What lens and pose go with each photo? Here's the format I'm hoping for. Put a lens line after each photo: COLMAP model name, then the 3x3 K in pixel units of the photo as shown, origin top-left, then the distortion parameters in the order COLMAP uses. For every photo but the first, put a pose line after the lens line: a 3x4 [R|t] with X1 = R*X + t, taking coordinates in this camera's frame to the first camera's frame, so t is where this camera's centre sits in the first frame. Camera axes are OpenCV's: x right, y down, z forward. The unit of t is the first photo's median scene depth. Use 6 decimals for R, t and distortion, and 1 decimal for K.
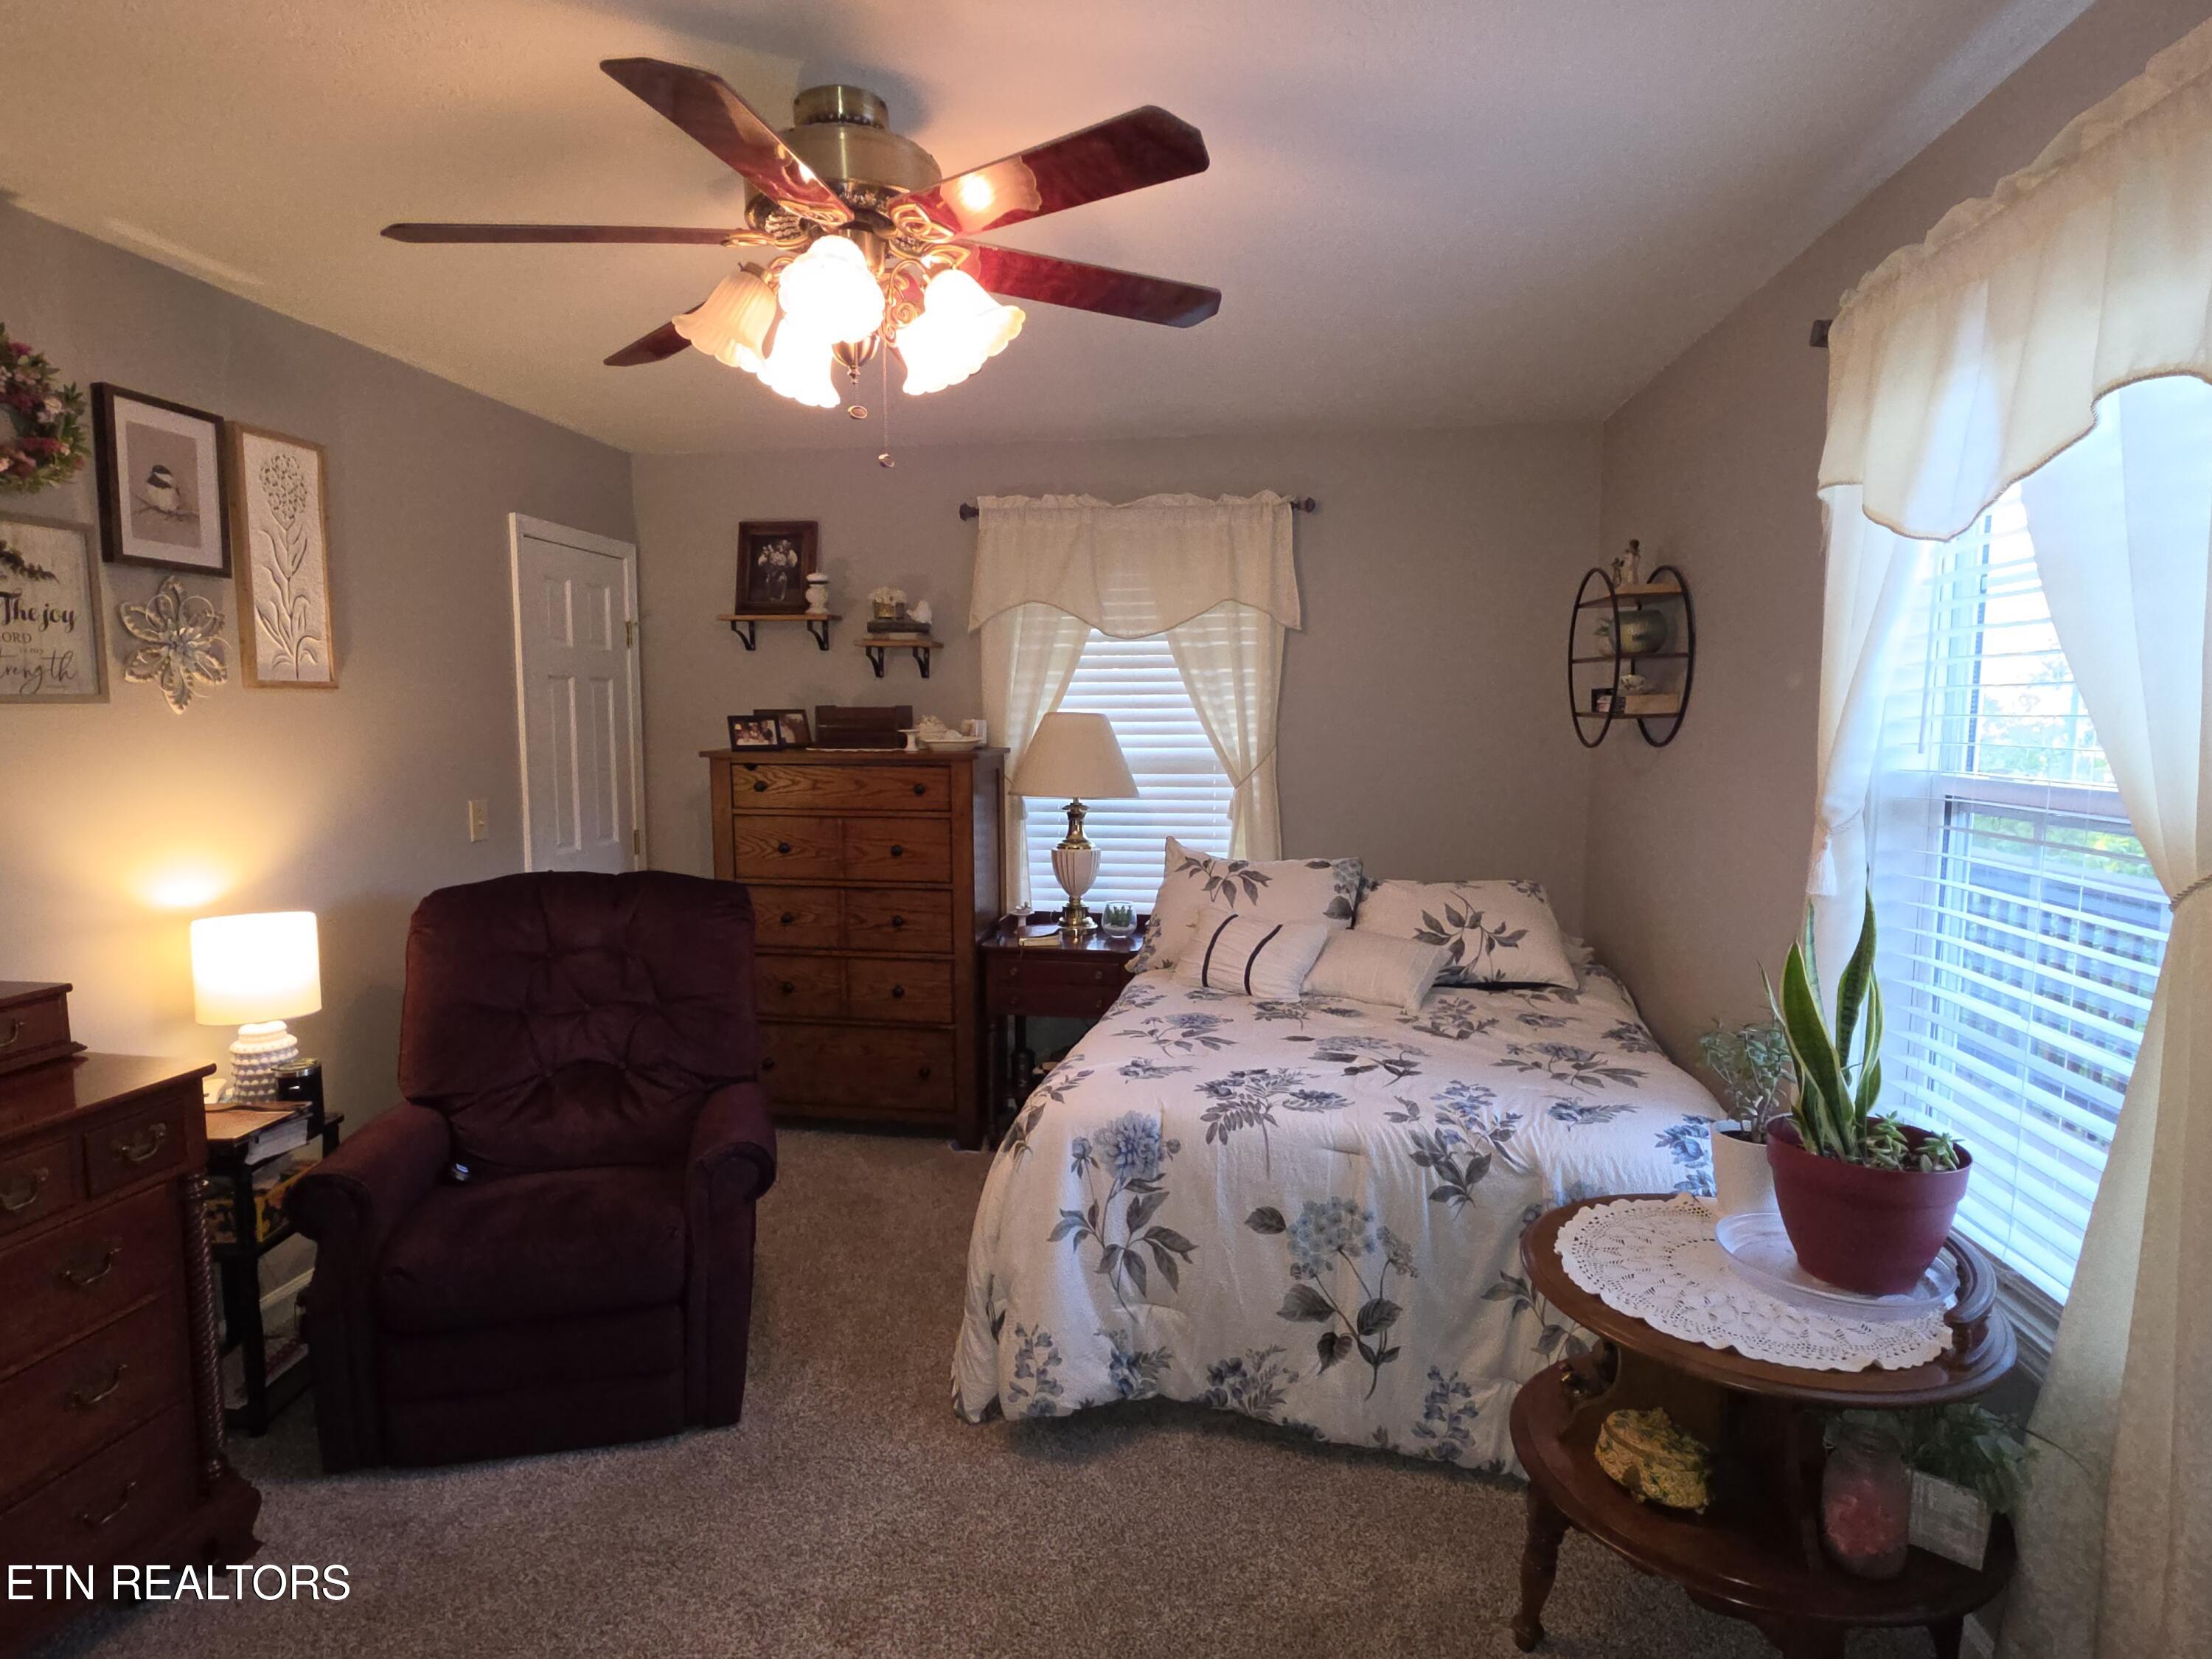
lens RADIAL K [[1187.8, 0, 1092.5], [0, 1187.8, 832.8], [0, 0, 1]] dist [-0.007650, 0.004691]
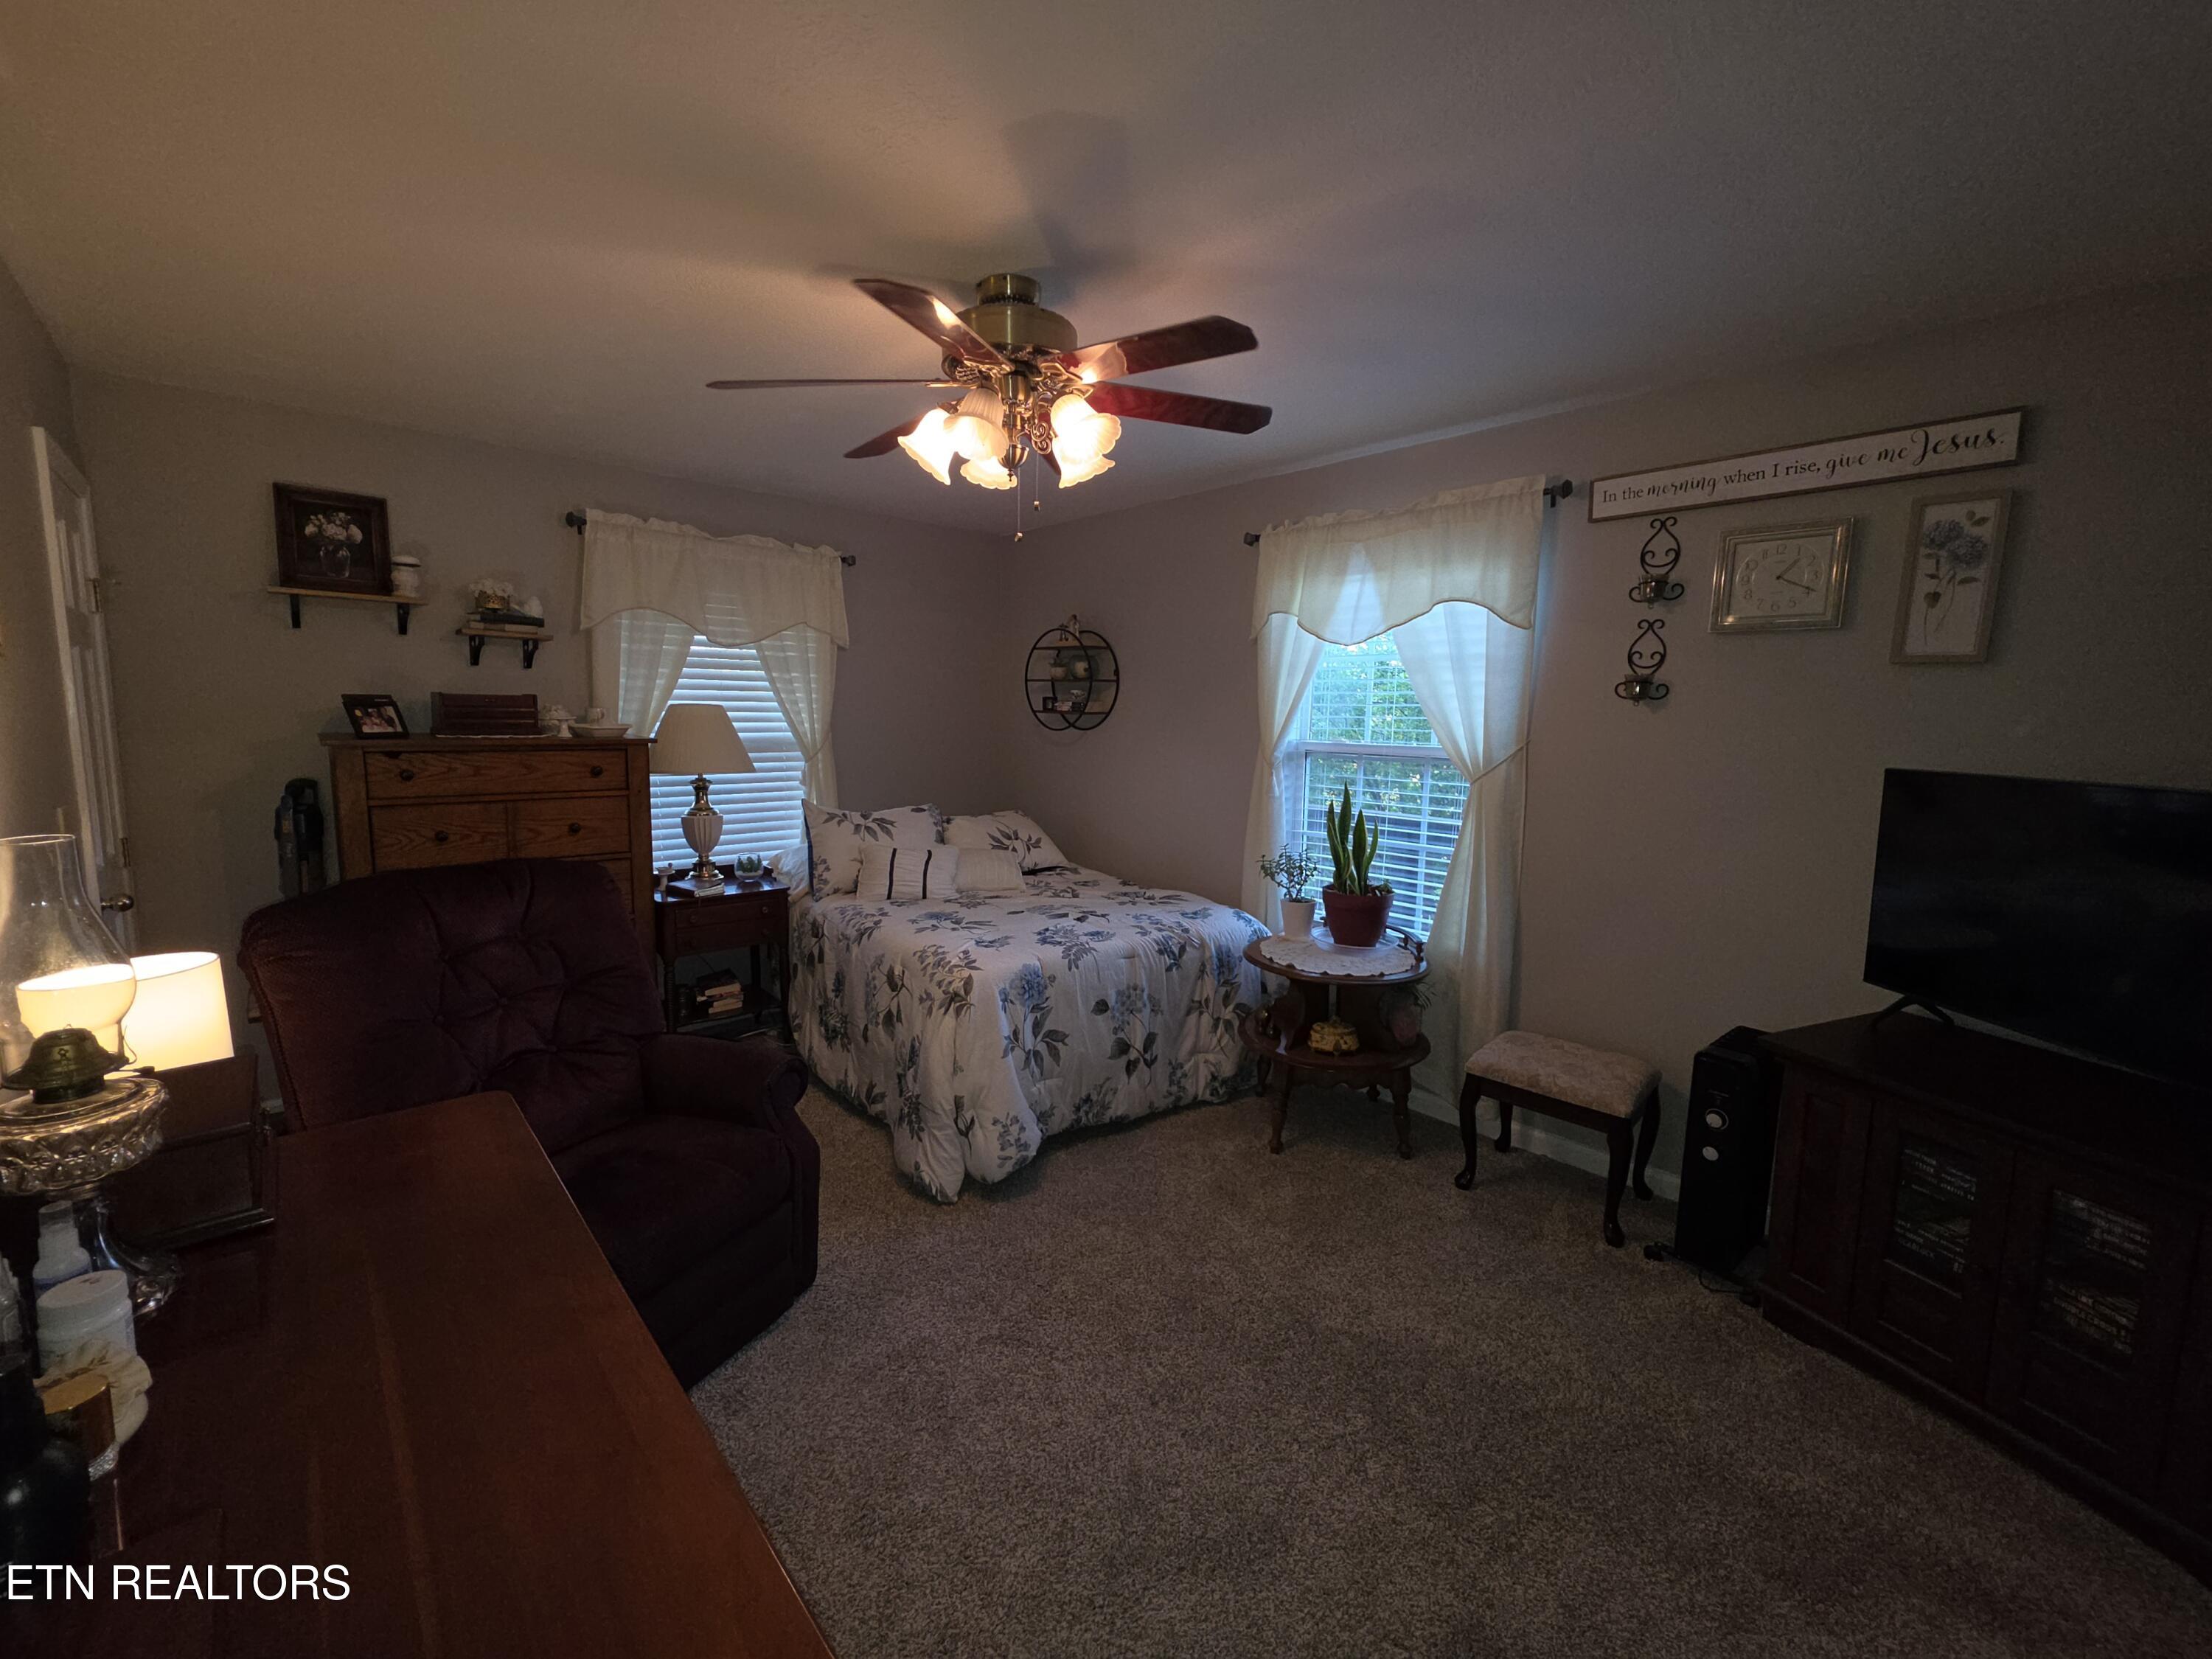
lens RADIAL K [[880.2, 0, 1083.0], [0, 880.2, 820.5], [0, 0, 1]] dist [-0.007131, 0.001062]
pose [[0.631134, -0.082857, 0.771236, -0.487453], [0.059532, 0.996520, 0.058342, -0.011006], [-0.773386, 0.009092, 0.633870, 0.122733]]
